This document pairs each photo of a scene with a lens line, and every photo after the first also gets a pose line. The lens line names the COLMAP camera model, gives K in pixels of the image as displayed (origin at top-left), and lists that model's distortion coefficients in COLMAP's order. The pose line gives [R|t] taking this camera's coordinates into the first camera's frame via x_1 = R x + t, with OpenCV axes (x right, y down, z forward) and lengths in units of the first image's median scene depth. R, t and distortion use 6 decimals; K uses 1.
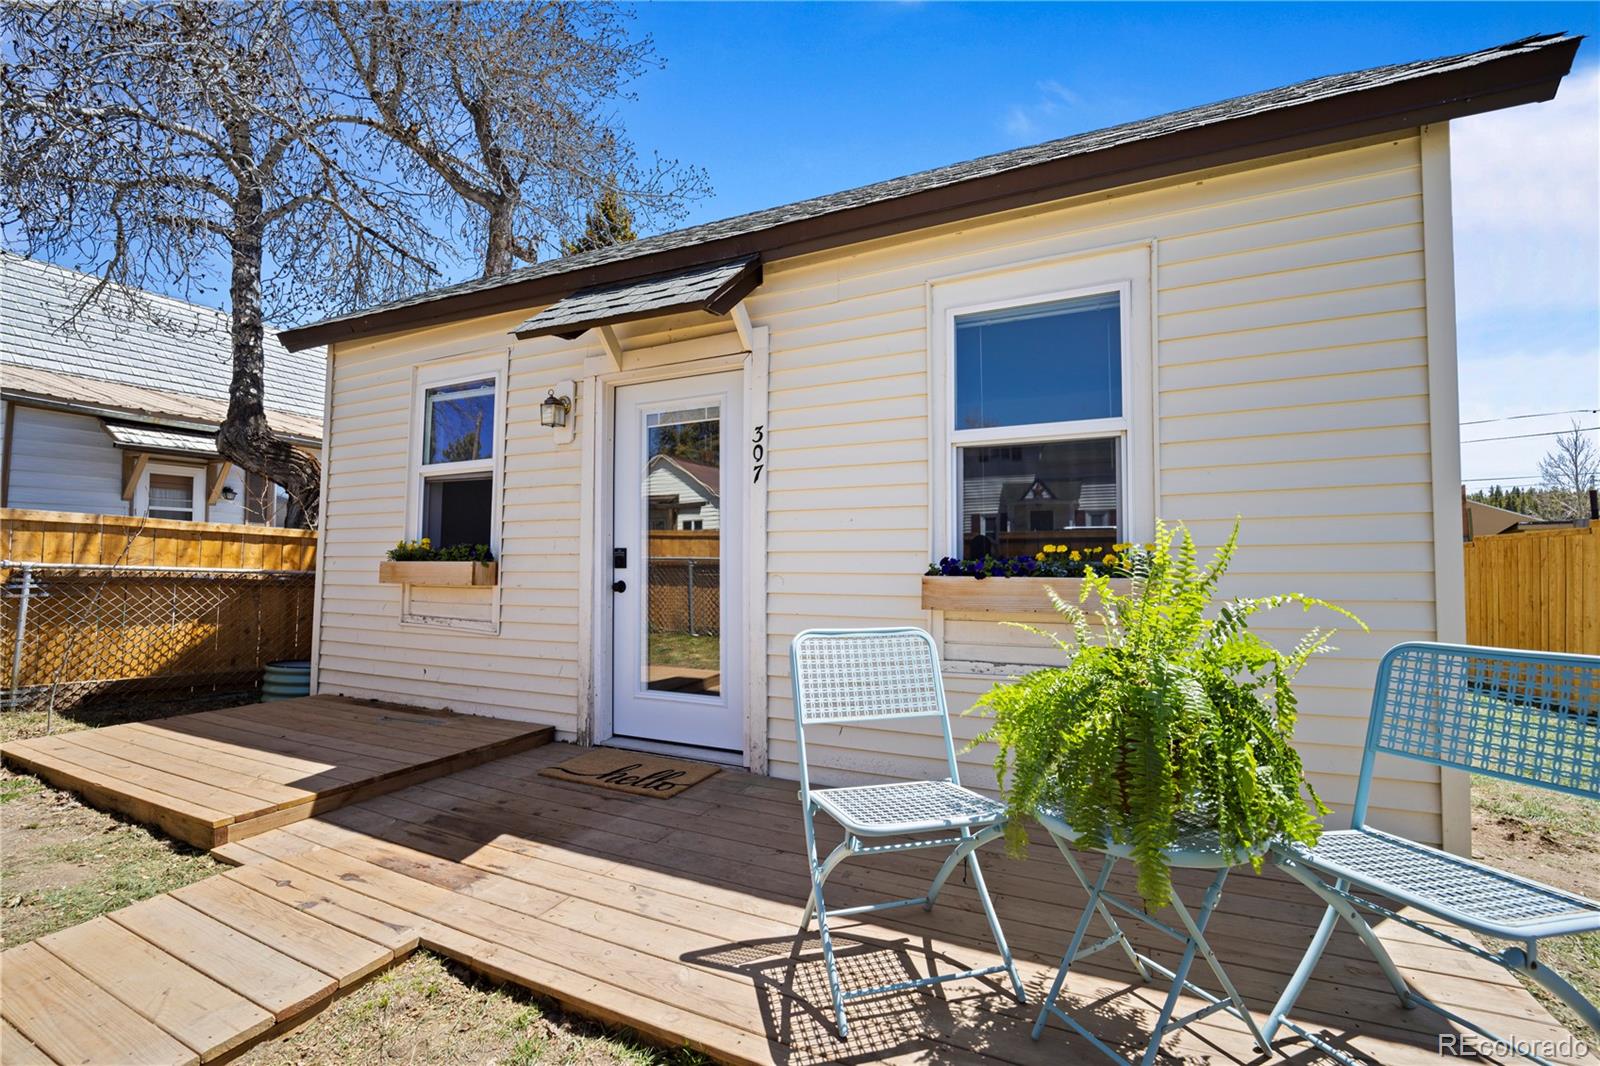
lens RADIAL K [[653.1, 0, 798.3], [0, 653.1, 532.6], [0, 0, 1]] dist [-0.019724, -0.000204]
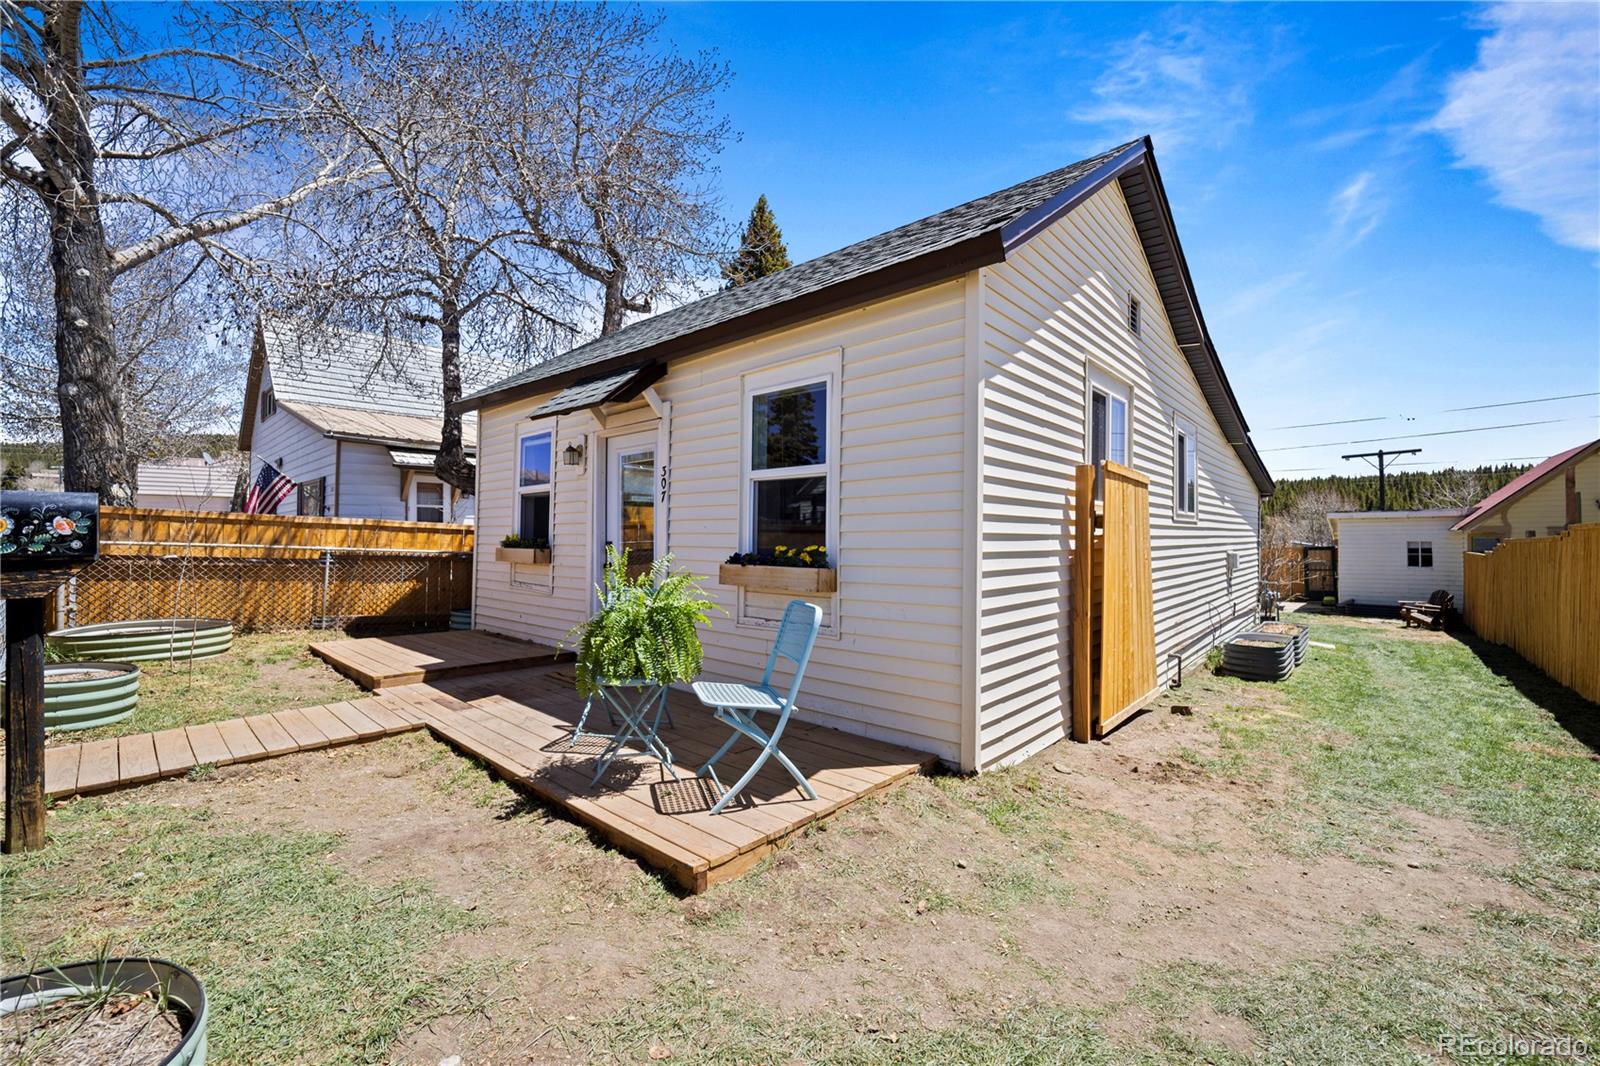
lens RADIAL K [[622.6, 0, 795.3], [0, 622.6, 536.8], [0, 0, 1]] dist [-0.028162, 0.000004]
pose [[0.960181, 0.003410, -0.279356, 0.534885], [0.007562, 0.999242, 0.038189, -0.038584], [0.279275, -0.038781, 0.959428, -0.288414]]
